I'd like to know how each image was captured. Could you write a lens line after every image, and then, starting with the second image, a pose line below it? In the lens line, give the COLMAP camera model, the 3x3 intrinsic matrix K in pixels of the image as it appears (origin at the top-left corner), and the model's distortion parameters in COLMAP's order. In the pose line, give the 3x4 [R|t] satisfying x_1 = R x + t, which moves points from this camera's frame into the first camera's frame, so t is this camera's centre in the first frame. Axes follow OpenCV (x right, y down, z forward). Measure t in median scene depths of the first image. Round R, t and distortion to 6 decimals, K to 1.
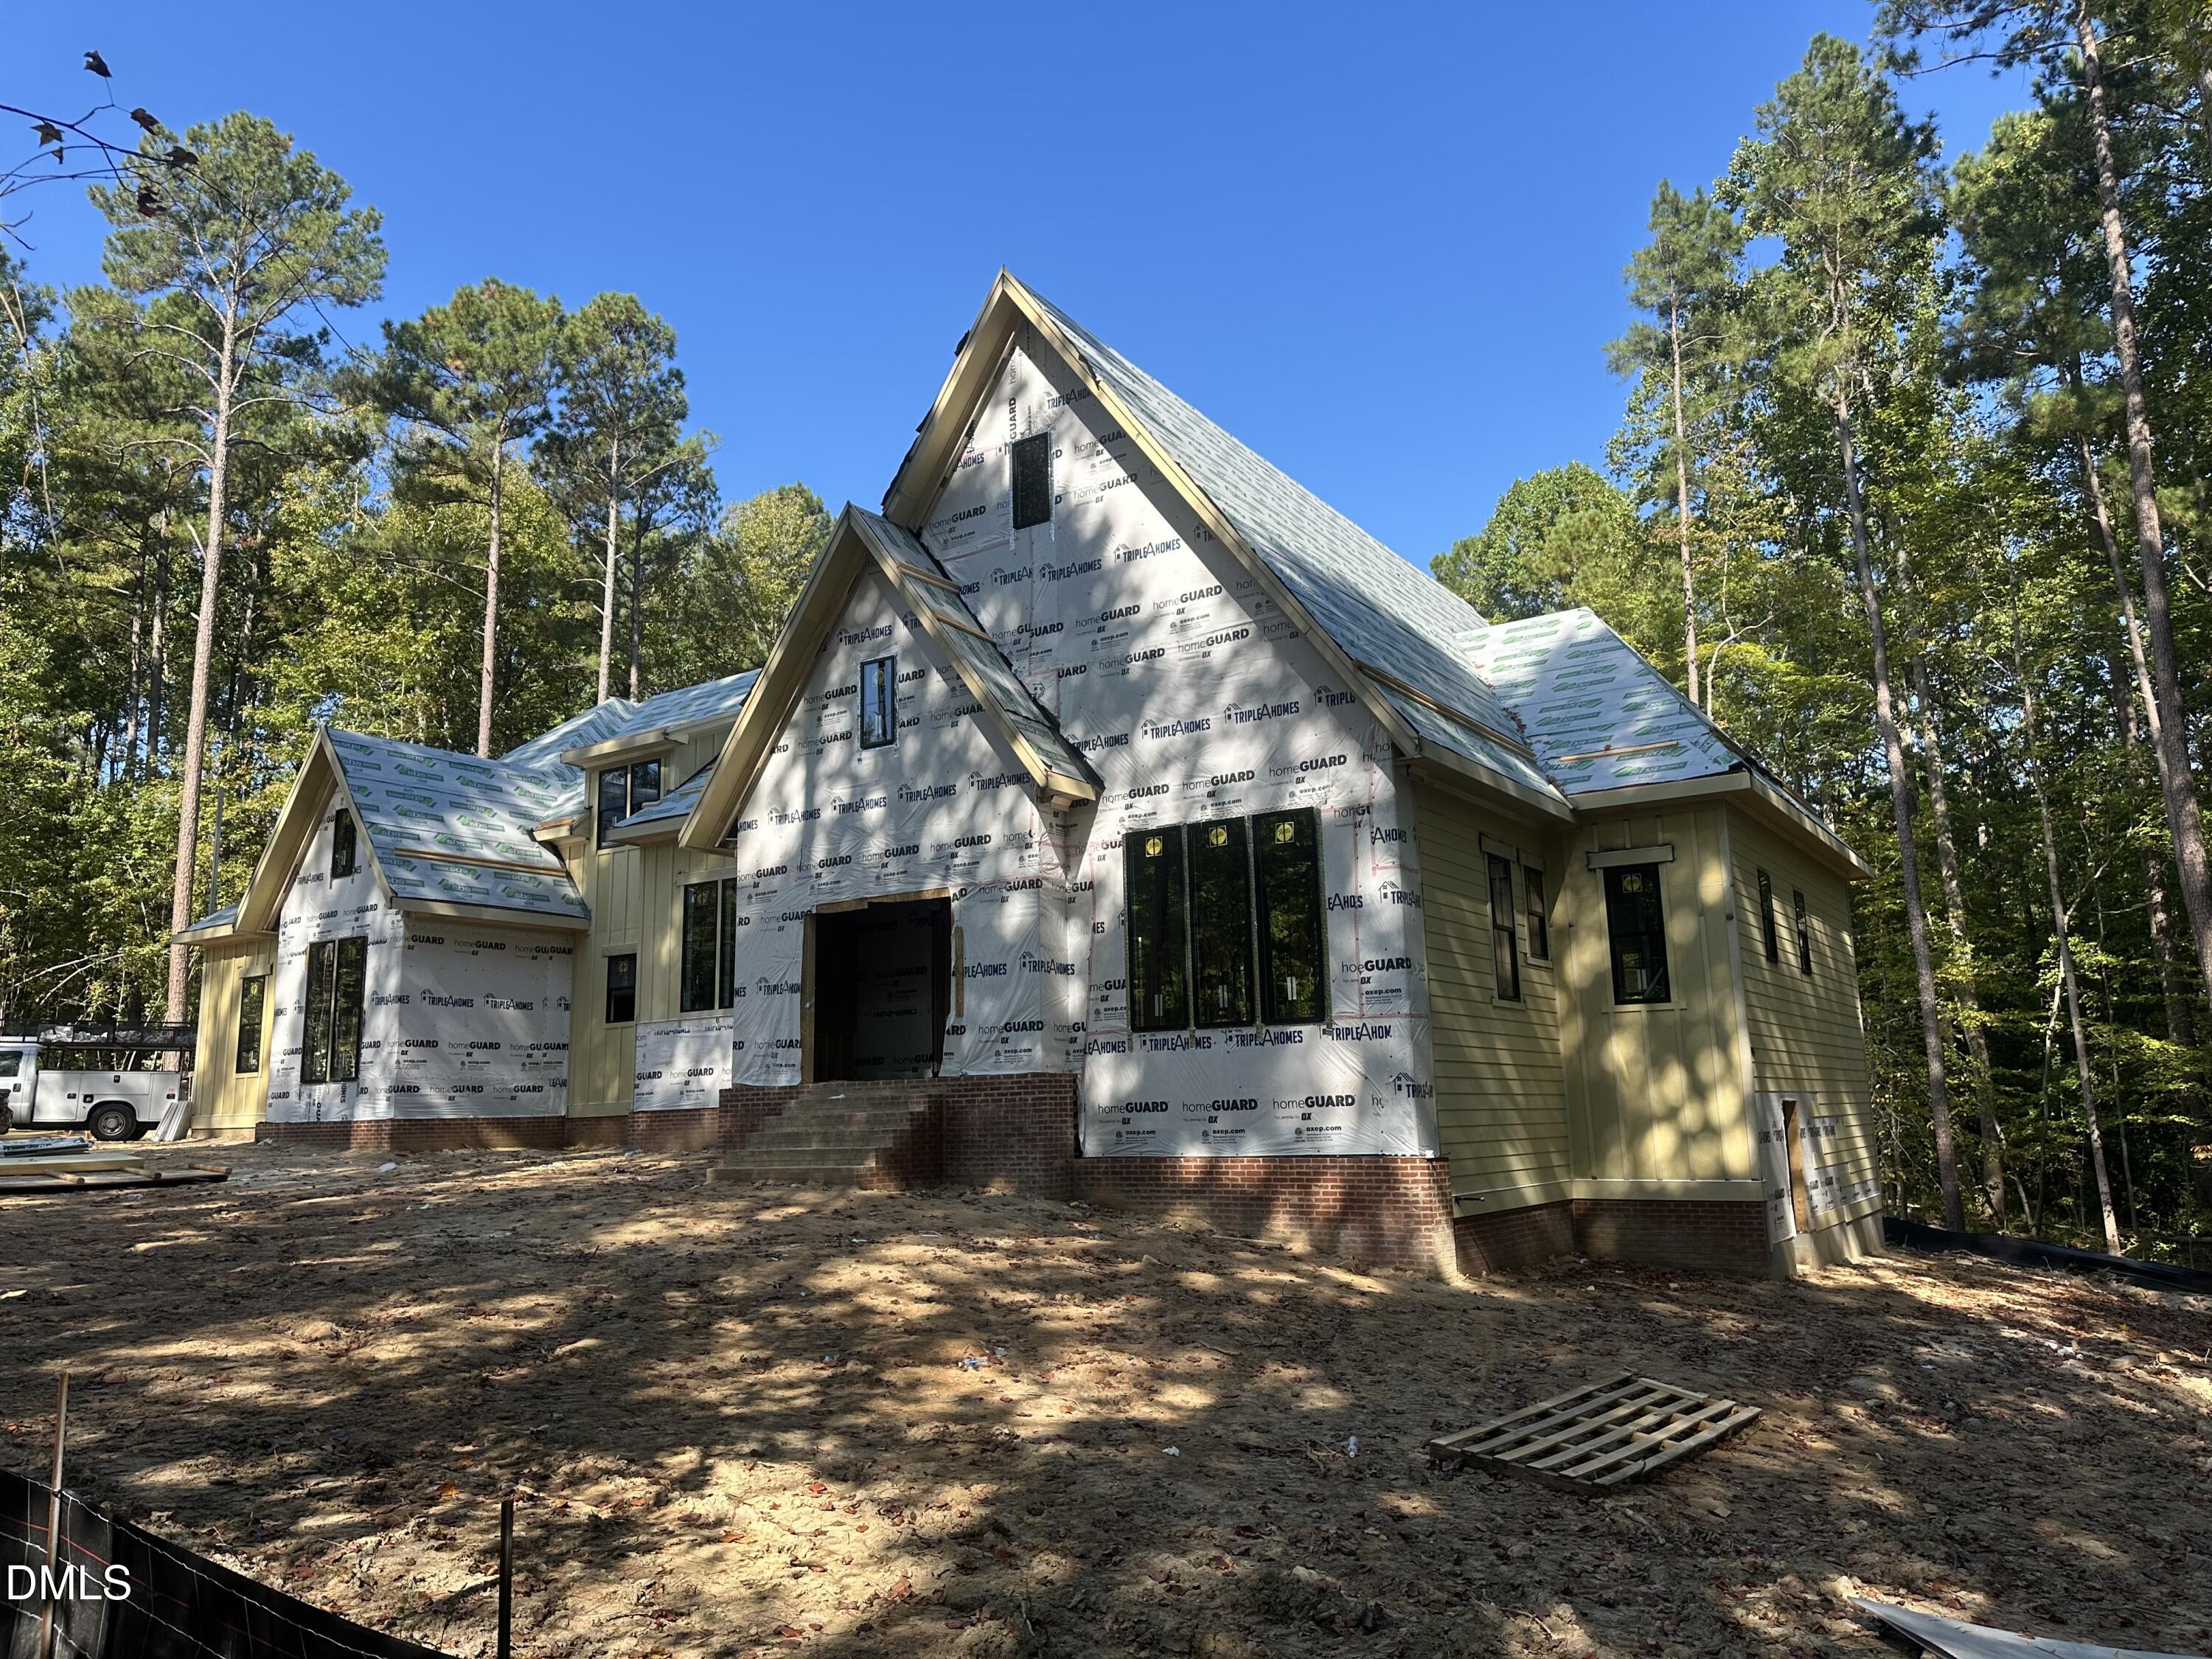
lens RADIAL K [[1594.5, 0, 1116.4], [0, 1594.5, 821.0], [0, 0, 1]] dist [0.157474, -0.269354]
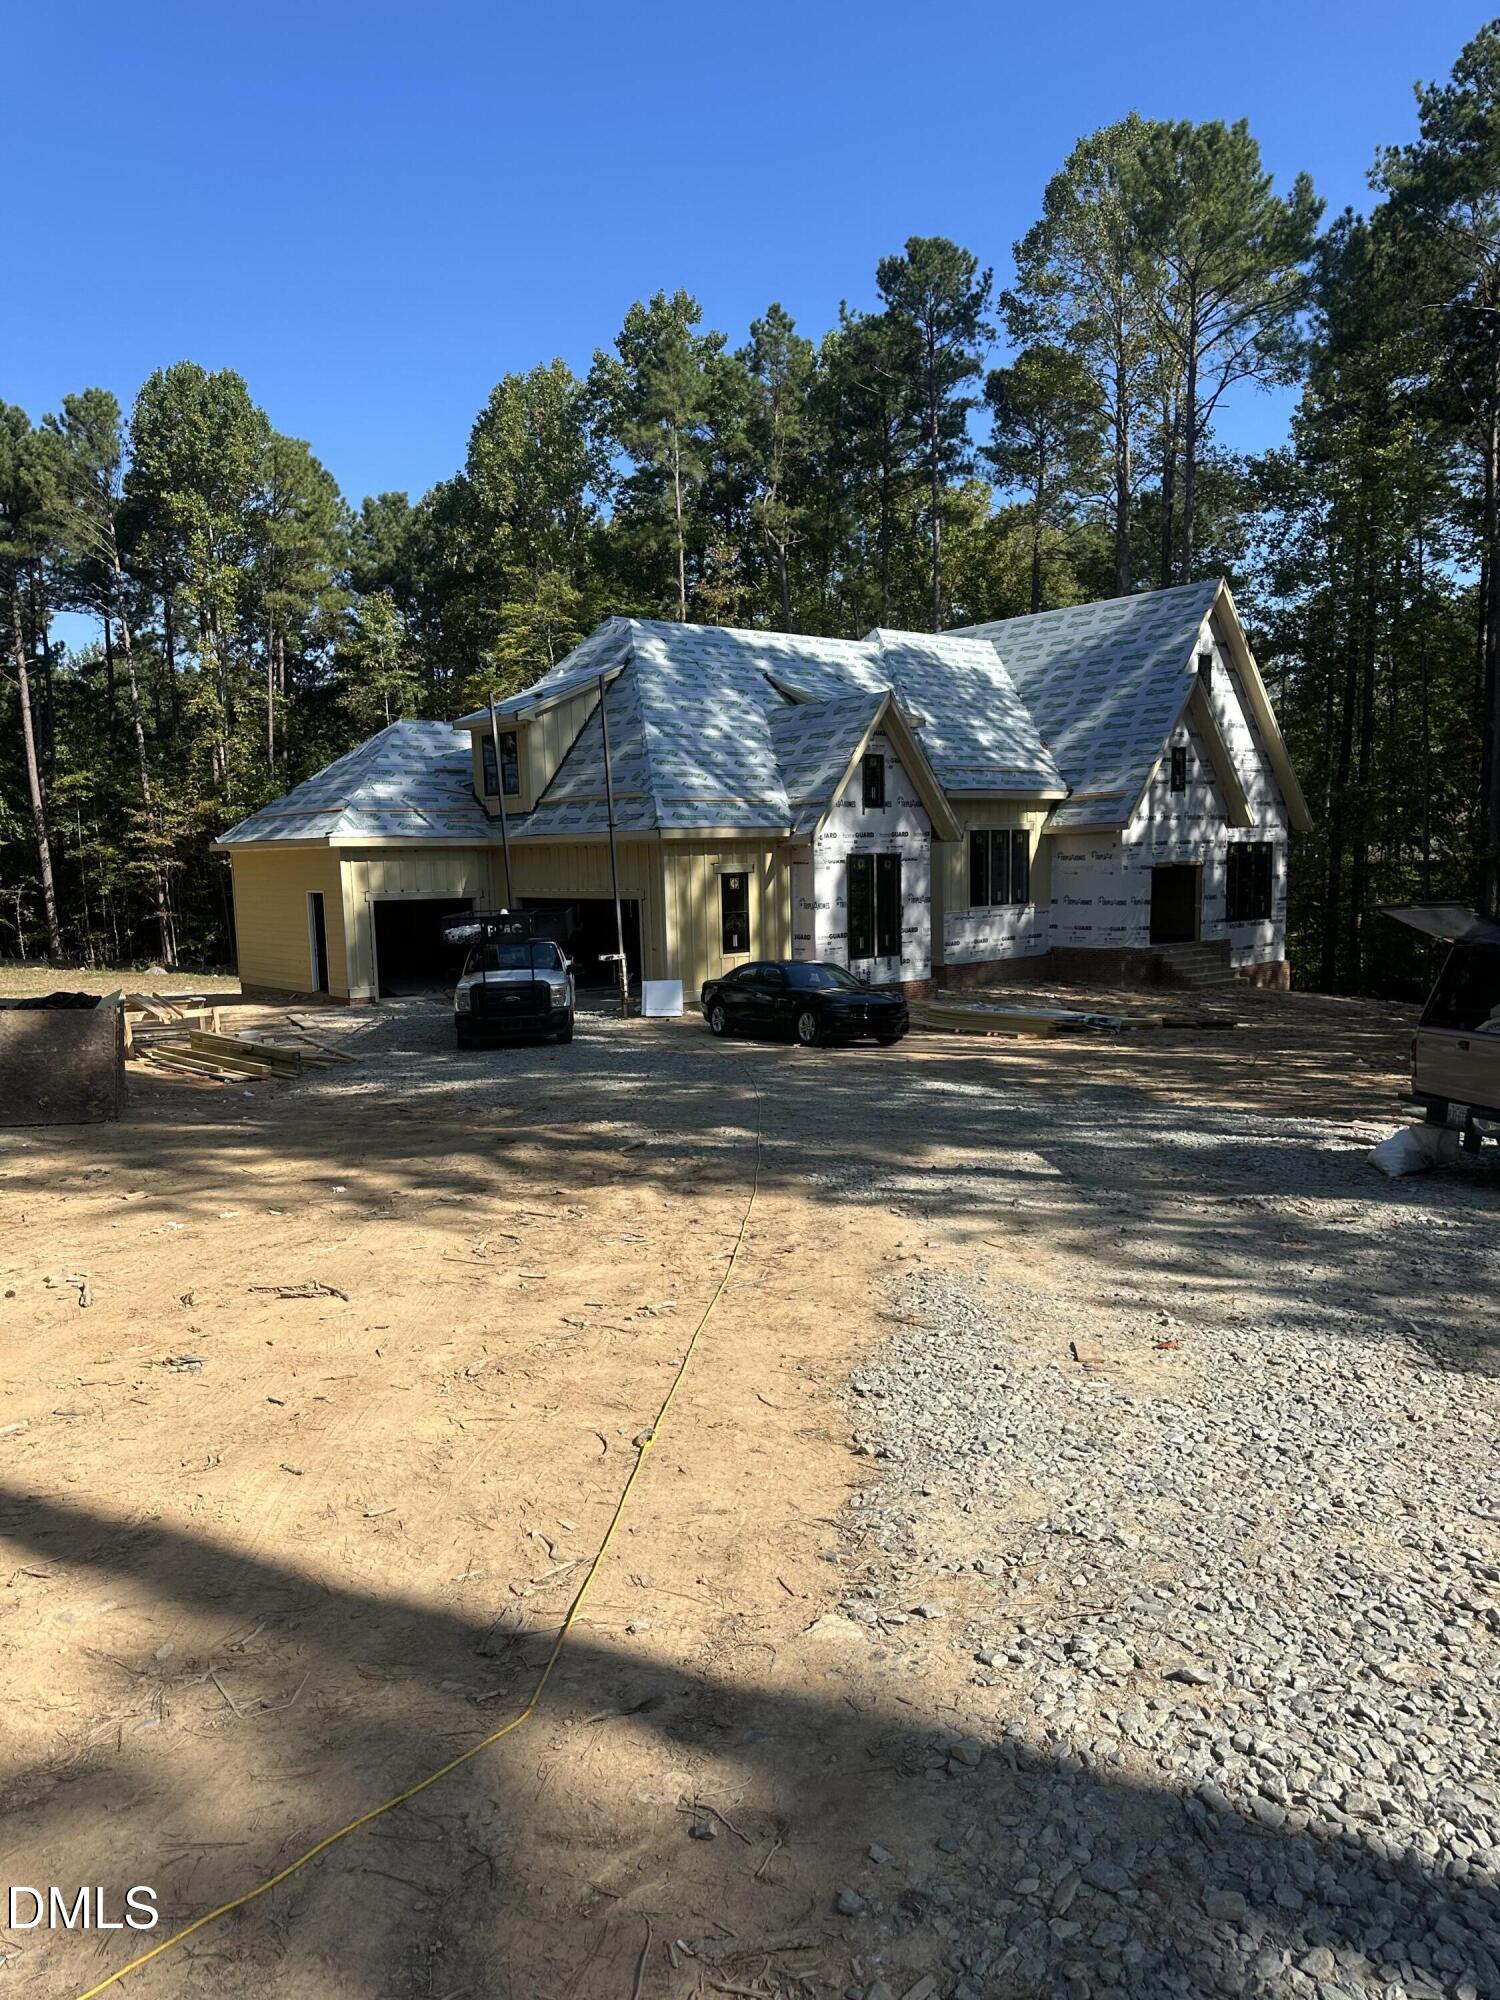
lens RADIAL K [[1441.7, 0, 750.0], [0, 1441.7, 1000.0], [0, 0, 1]] dist [0.157474, -0.269354]
pose [[0.246176, -0.086187, 0.965386, -2.209732], [-0.165942, 0.977583, 0.129592, 0.068749], [-0.954914, -0.192100, 0.226355, 1.049513]]
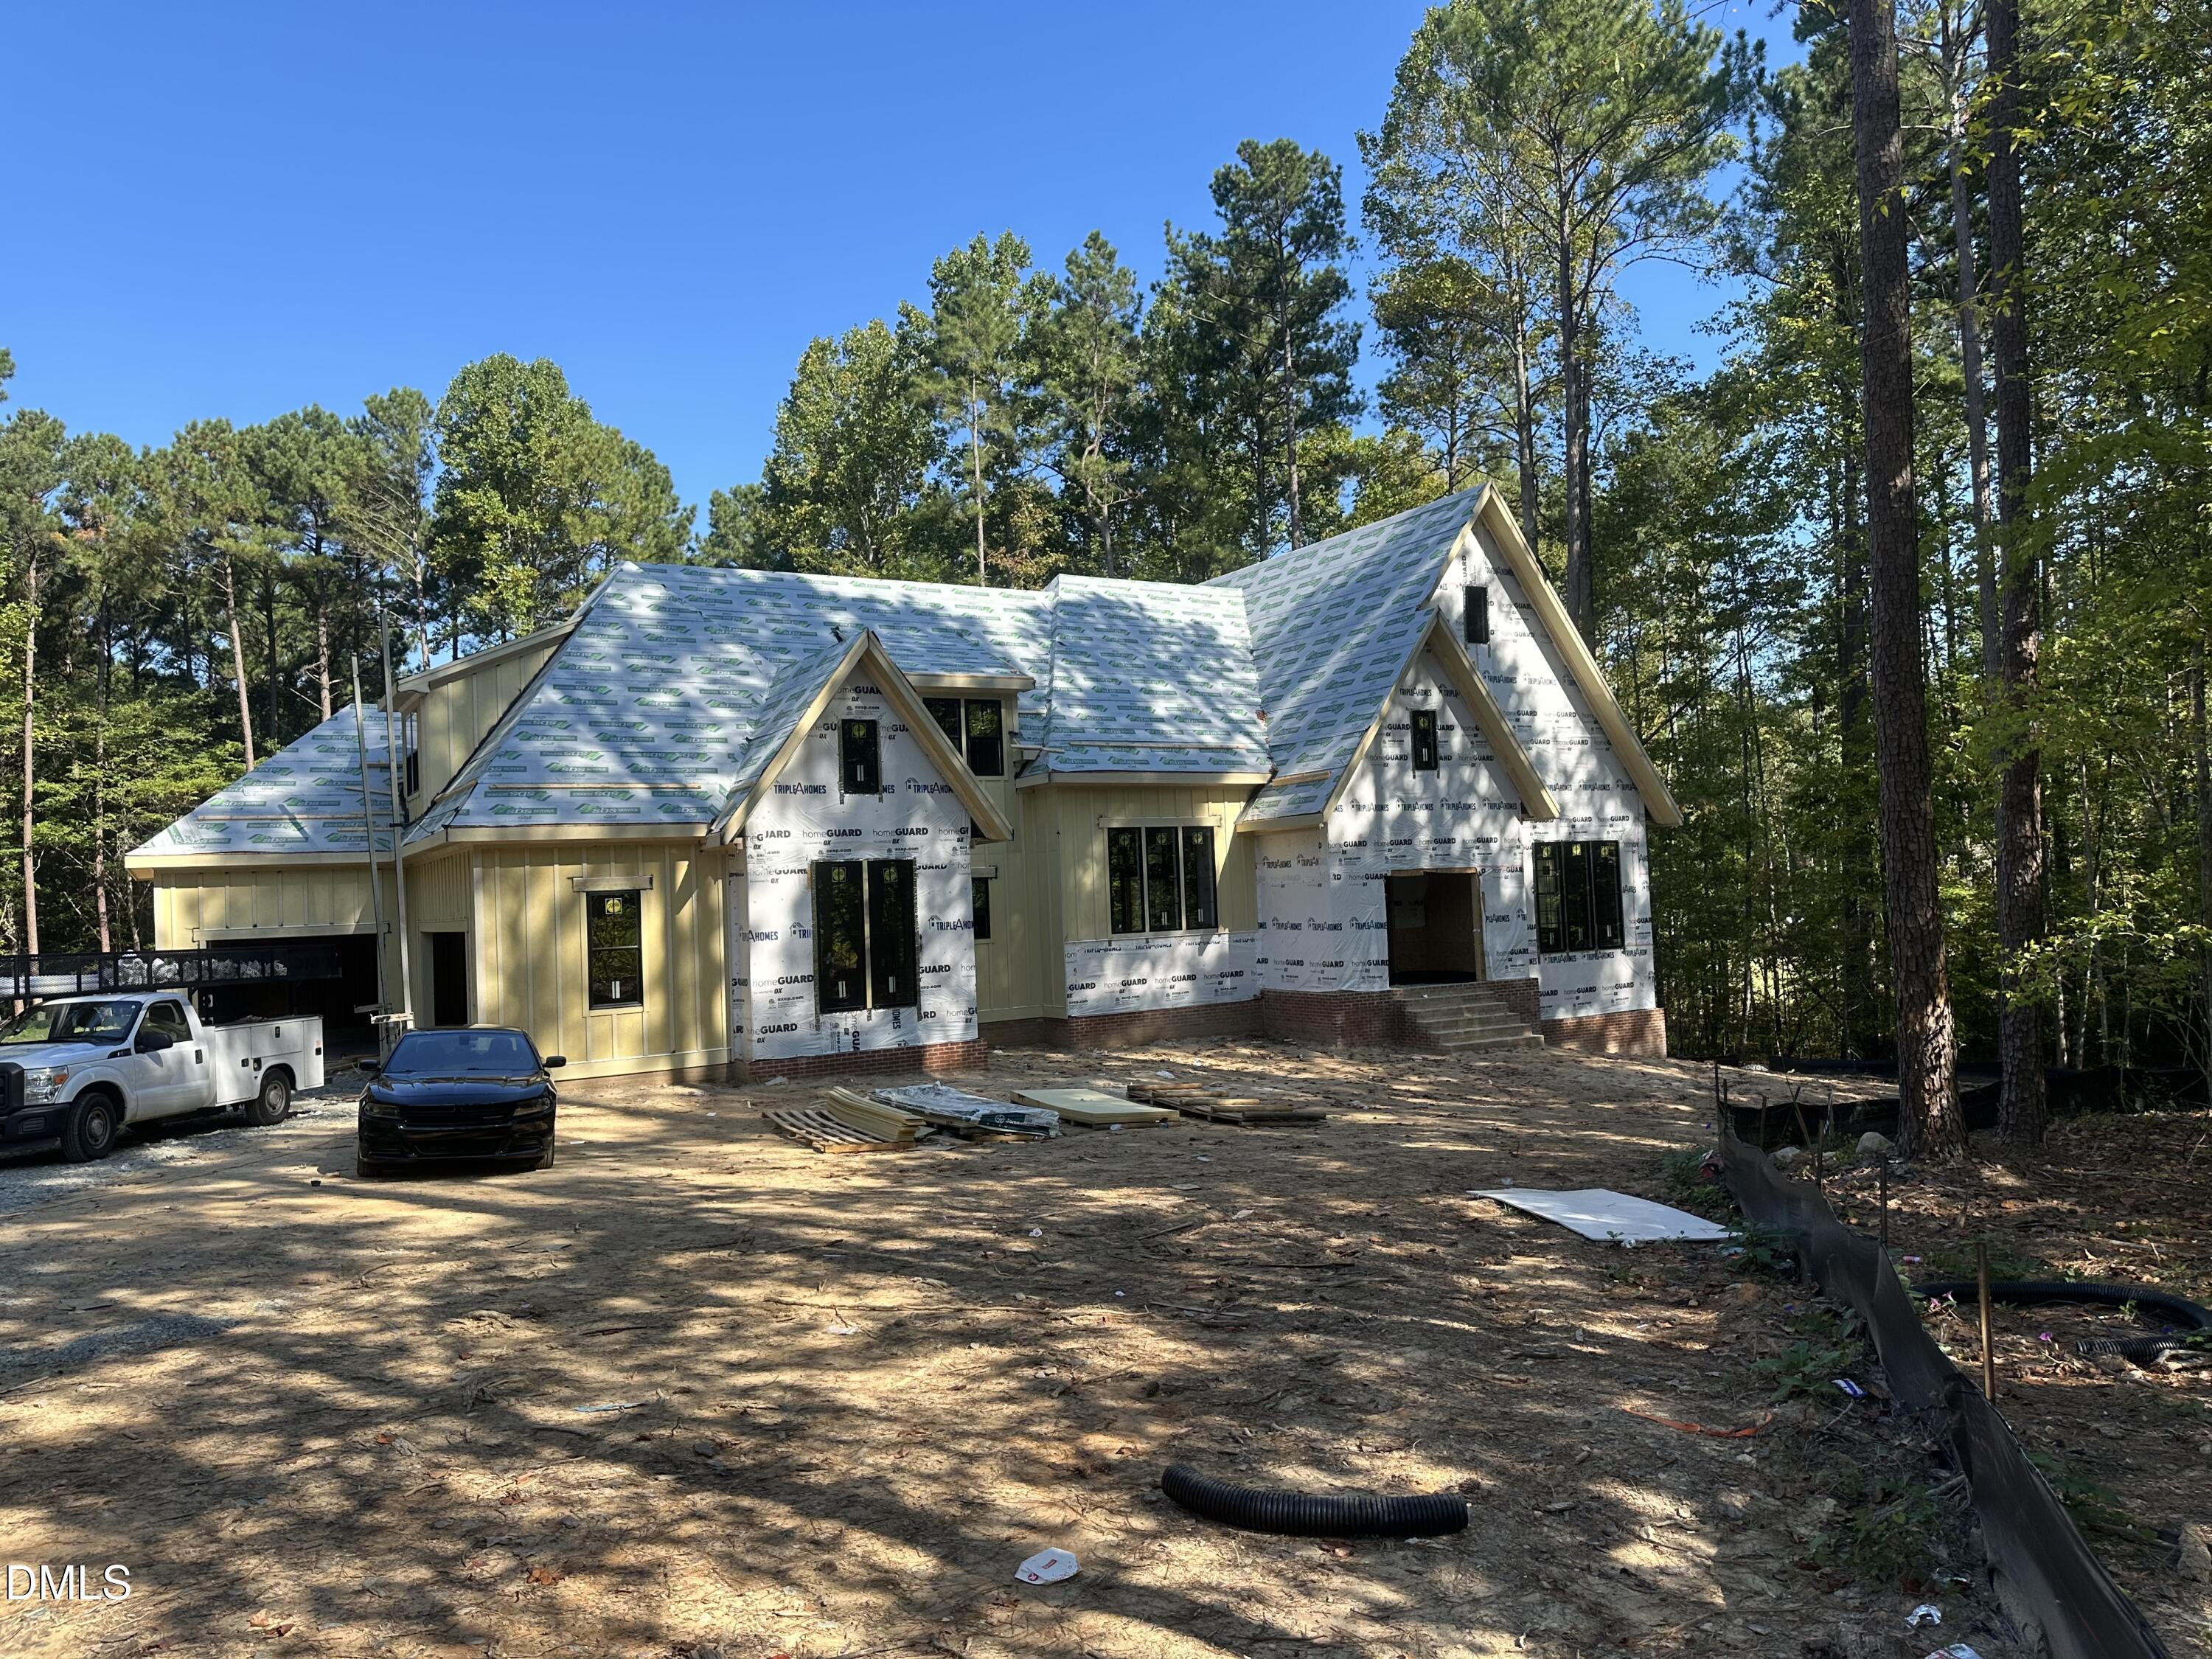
lens RADIAL K [[1594.5, 0, 1116.4], [0, 1594.5, 821.0], [0, 0, 1]] dist [0.157474, -0.269354]
pose [[0.395754, 0.041125, 0.917435, -1.674172], [-0.139899, 0.990037, 0.015969, 0.018708], [-0.907638, -0.134668, 0.397565, 0.651316]]
